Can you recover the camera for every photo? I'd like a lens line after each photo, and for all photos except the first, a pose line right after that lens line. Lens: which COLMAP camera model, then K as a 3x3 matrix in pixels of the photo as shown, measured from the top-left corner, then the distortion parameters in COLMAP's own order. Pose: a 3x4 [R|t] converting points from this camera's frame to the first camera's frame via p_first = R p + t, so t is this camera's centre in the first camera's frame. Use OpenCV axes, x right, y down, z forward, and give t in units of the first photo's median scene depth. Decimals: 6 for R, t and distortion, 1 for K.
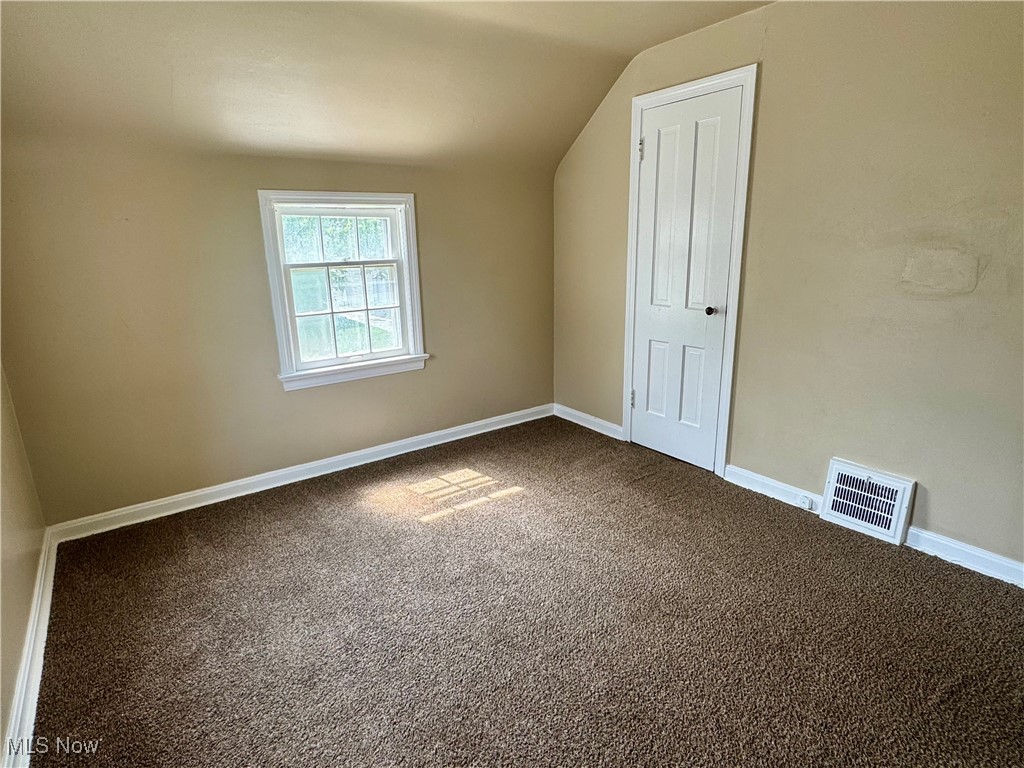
lens RADIAL K [[557.9, 0, 515.3], [0, 557.9, 382.0], [0, 0, 1]] dist [-0.003312, -0.000378]
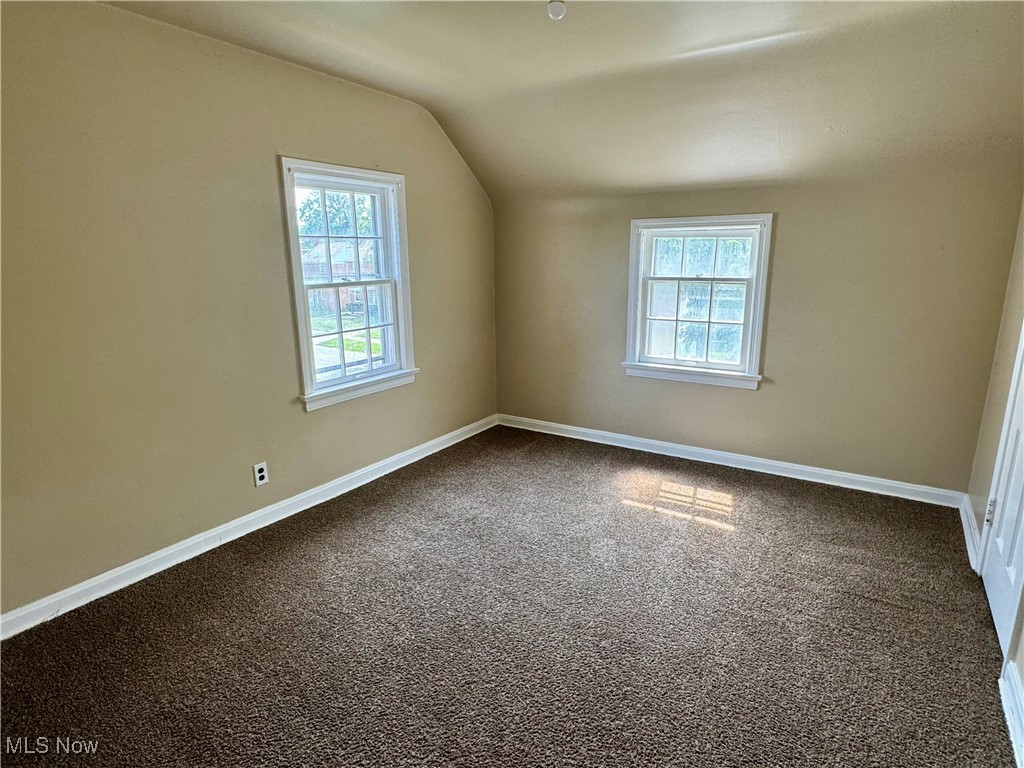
lens RADIAL K [[557.9, 0, 509.4], [0, 557.9, 381.7], [0, 0, 1]] dist [-0.003312, -0.000378]
pose [[0.360983, 0.226680, -0.904603, 0.645517], [-0.232263, 0.961296, 0.148202, -0.094673], [0.903186, 0.156608, 0.399661, 0.246207]]
